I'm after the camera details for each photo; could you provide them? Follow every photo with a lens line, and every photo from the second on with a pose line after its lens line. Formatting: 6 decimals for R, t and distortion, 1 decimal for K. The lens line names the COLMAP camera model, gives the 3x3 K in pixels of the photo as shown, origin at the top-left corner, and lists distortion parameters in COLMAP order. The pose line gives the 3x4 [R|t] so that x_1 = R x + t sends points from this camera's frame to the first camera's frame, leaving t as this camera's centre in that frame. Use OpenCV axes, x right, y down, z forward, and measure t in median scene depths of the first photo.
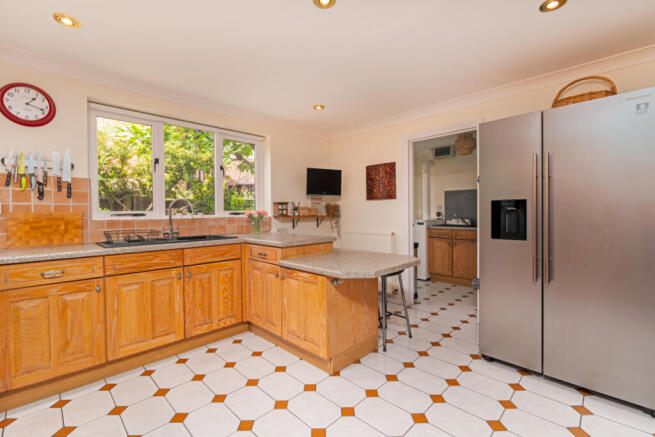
lens RADIAL K [[288.7, 0, 328.9], [0, 288.7, 213.6], [0, 0, 1]] dist [-0.009302, 0.000449]
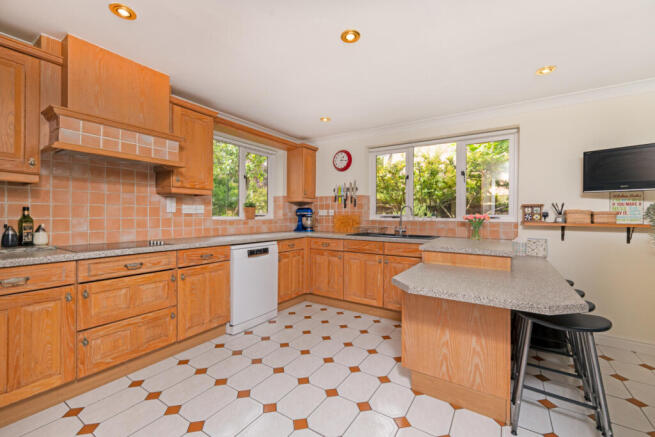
lens RADIAL K [[275.0, 0, 328.3], [0, 275.0, 216.3], [0, 0, 1]] dist [0.004162, 0.000388]
pose [[0.201873, 0.011983, -0.979338, 0.667351], [-0.016932, 0.999818, 0.008743, -0.006105], [0.979265, 0.014818, 0.202040, 0.436657]]
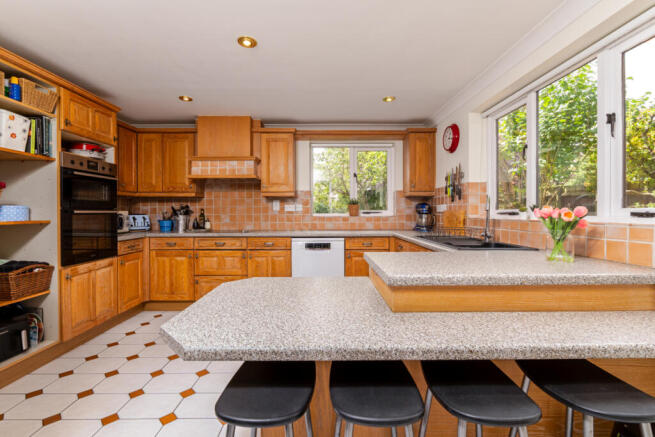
lens RADIAL K [[288.7, 0, 328.2], [0, 288.7, 216.3], [0, 0, 1]] dist [-0.009302, 0.000449]
pose [[-0.701293, 0.019685, -0.712601, 0.392648], [0.000098, 0.999621, 0.027517, -0.013264], [0.712873, 0.019228, -0.701030, 1.310932]]
